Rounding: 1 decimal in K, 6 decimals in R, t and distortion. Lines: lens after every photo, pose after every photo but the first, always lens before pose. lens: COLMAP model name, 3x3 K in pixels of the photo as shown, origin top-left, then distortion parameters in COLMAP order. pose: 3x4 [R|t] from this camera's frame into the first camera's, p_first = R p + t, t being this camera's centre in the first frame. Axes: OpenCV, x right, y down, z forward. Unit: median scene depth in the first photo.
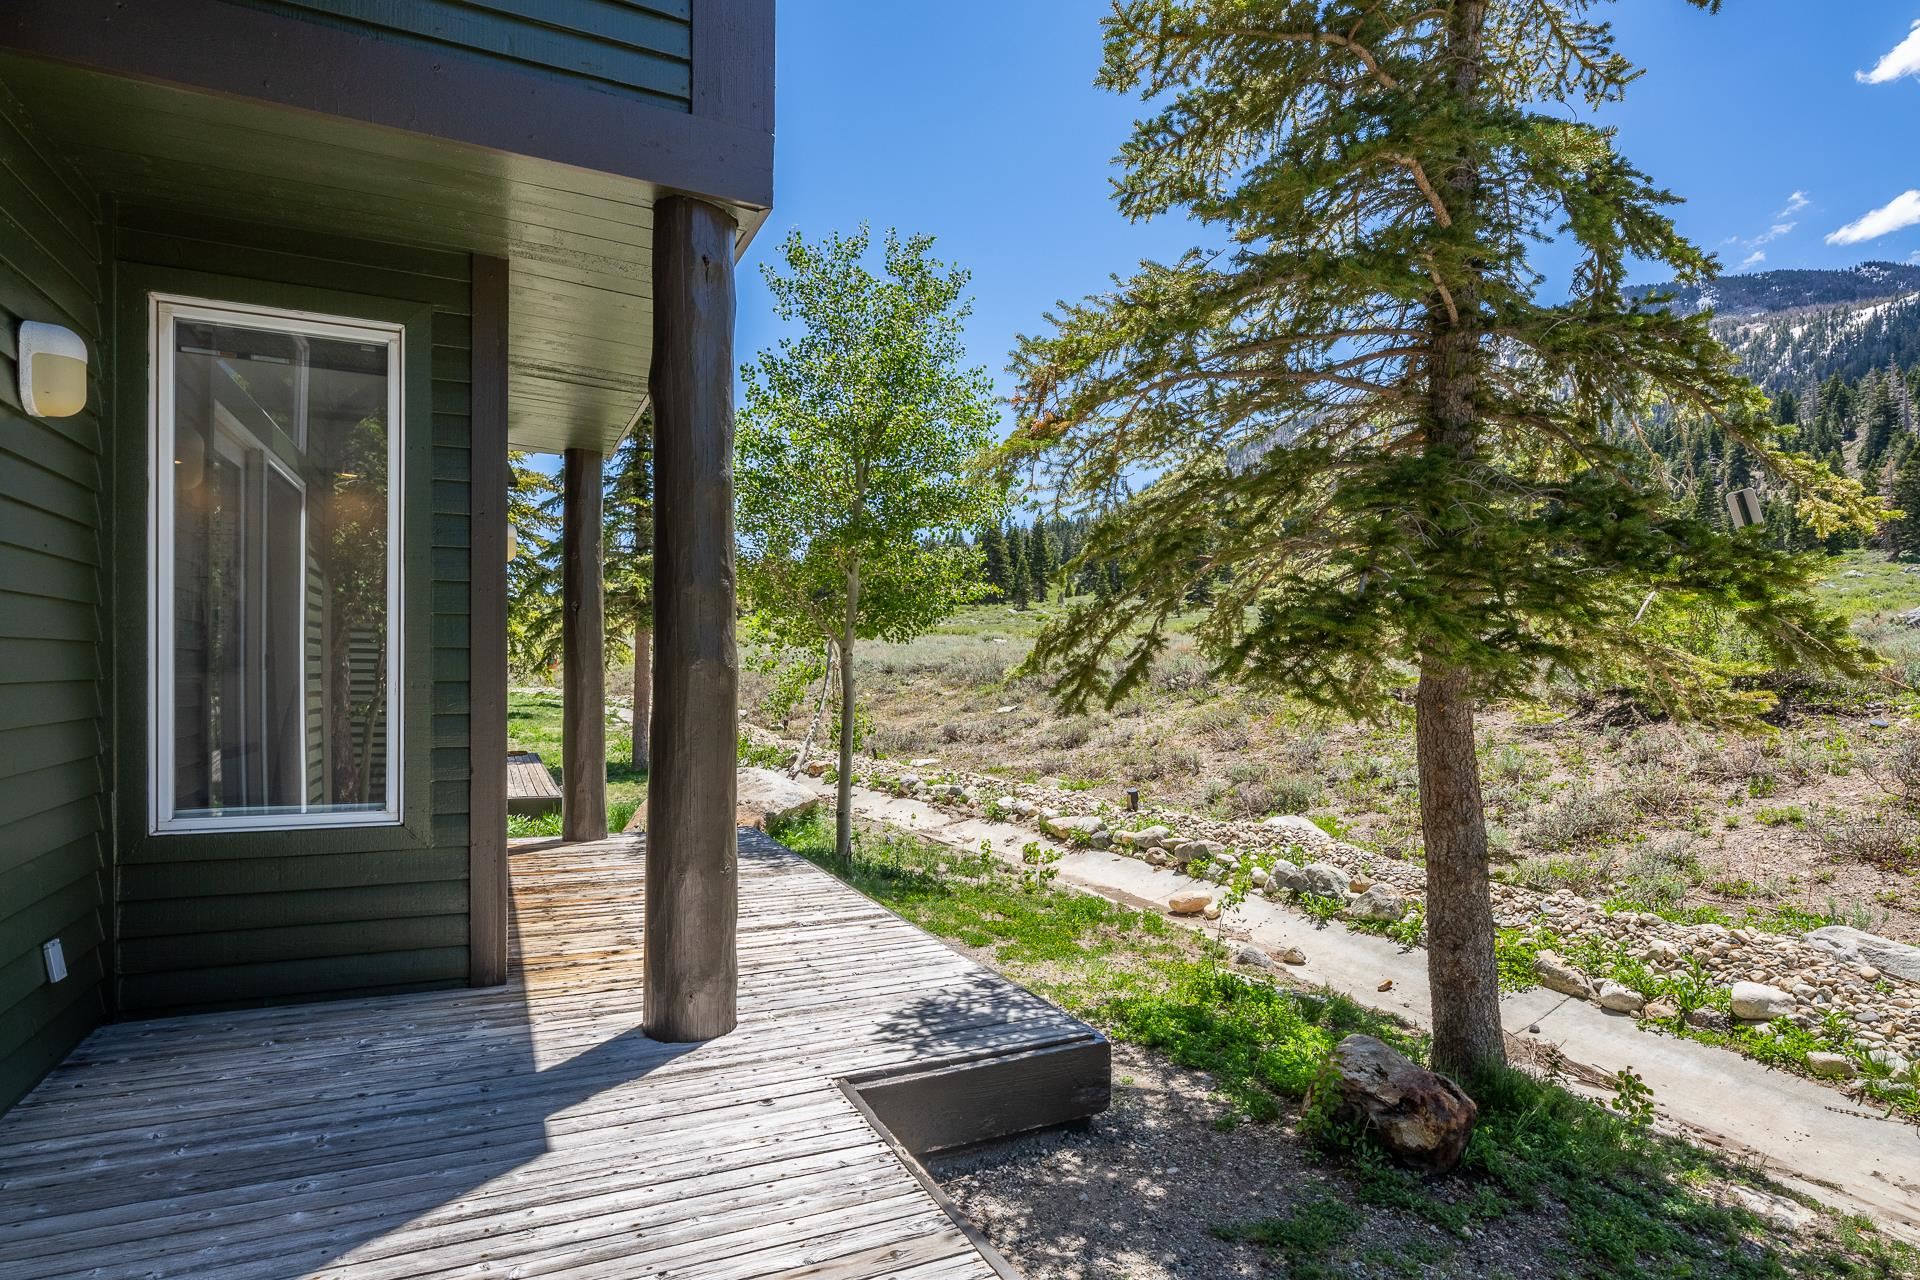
lens RADIAL K [[1010.3, 0, 961.7], [0, 1010.3, 653.8], [0, 0, 1]] dist [-0.000197, -0.001785]
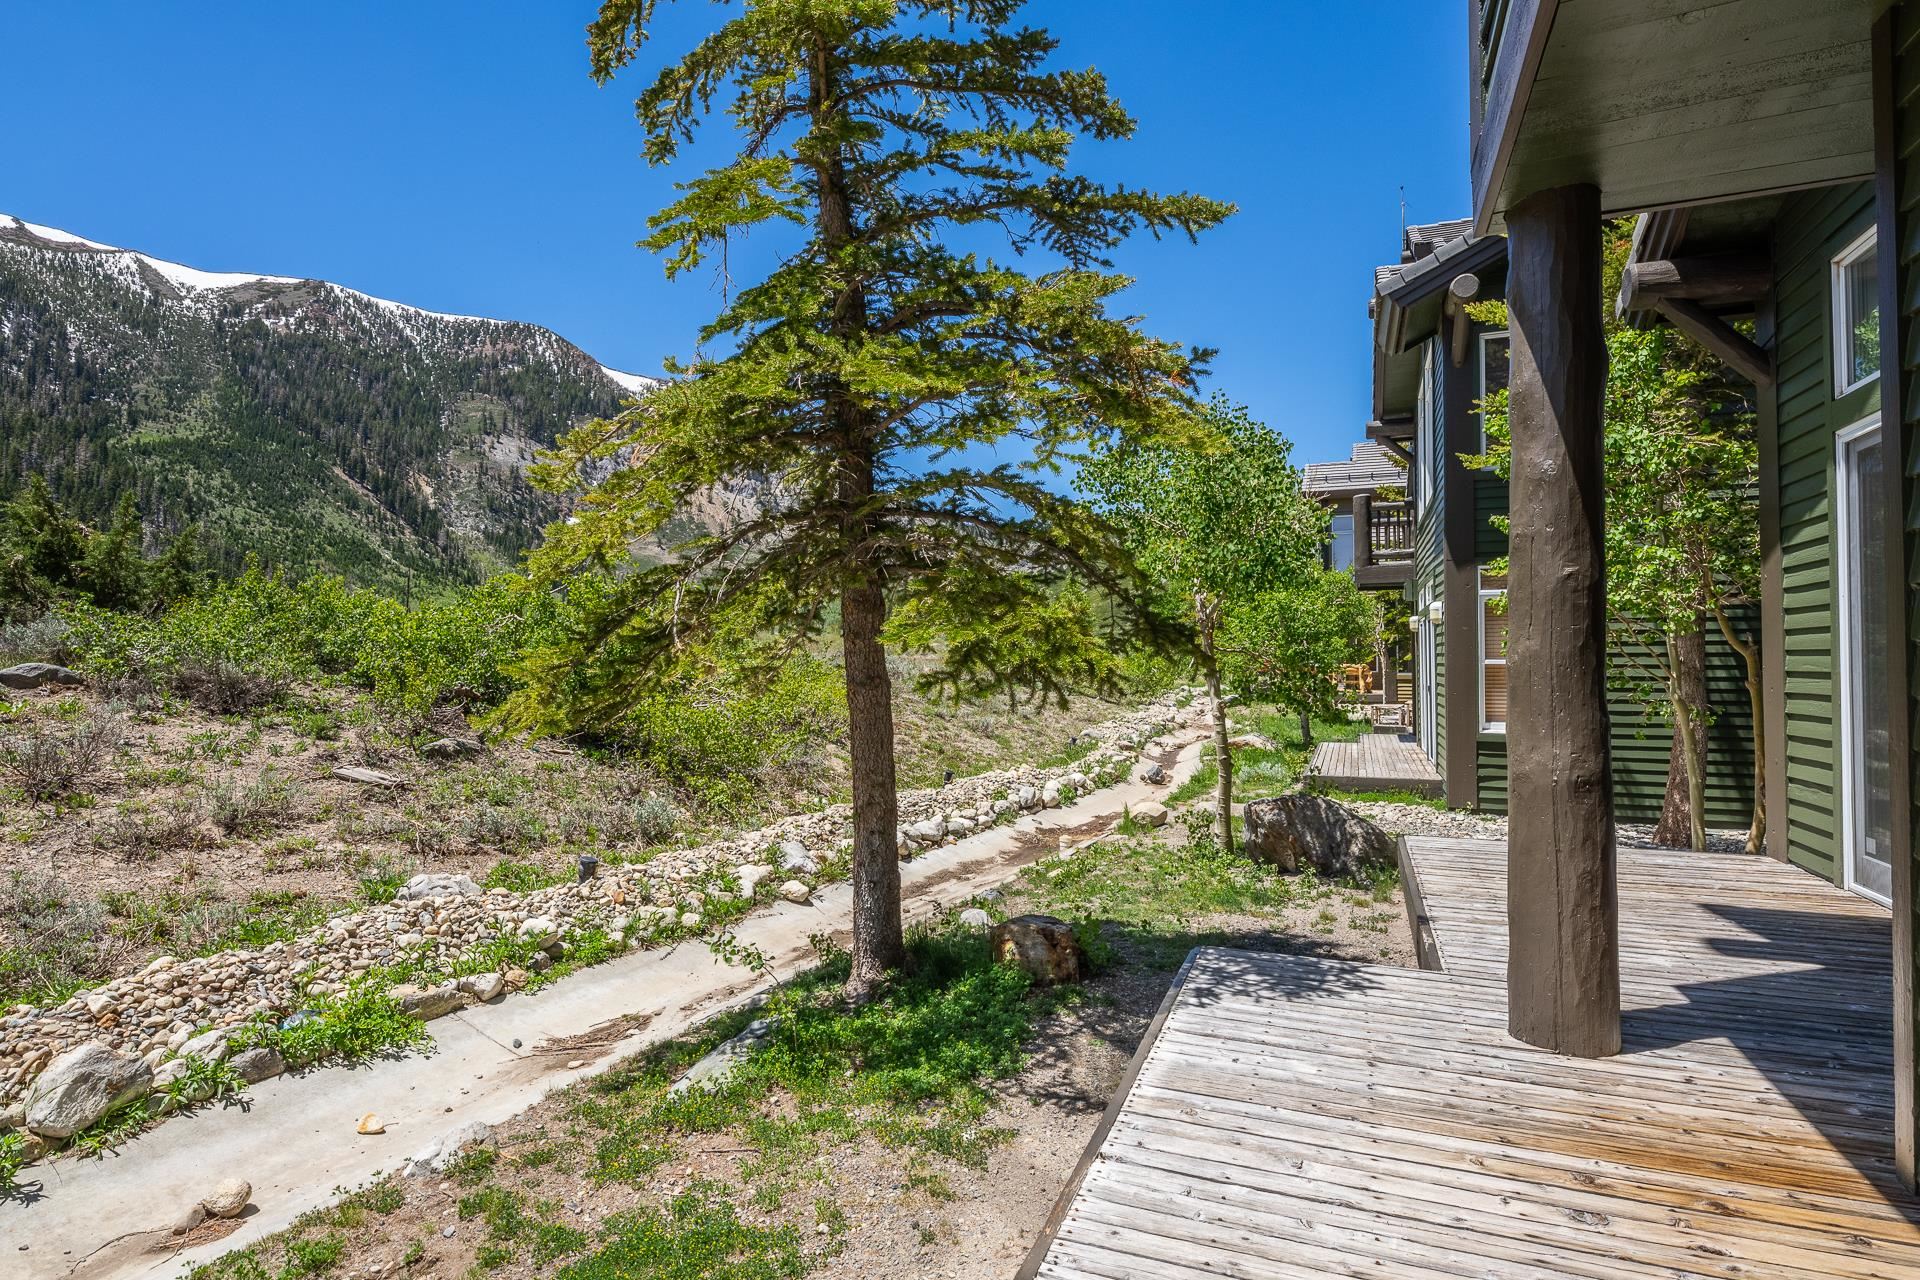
lens RADIAL K [[1010.3, 0, 949.6], [0, 1010.3, 644.5], [0, 0, 1]] dist [-0.000197, -0.001785]
pose [[-0.678817, 0.000825, 0.734307, -0.543613], [-0.017329, 0.999703, -0.017142, 0.025690], [-0.734103, -0.024362, -0.678601, 1.964841]]
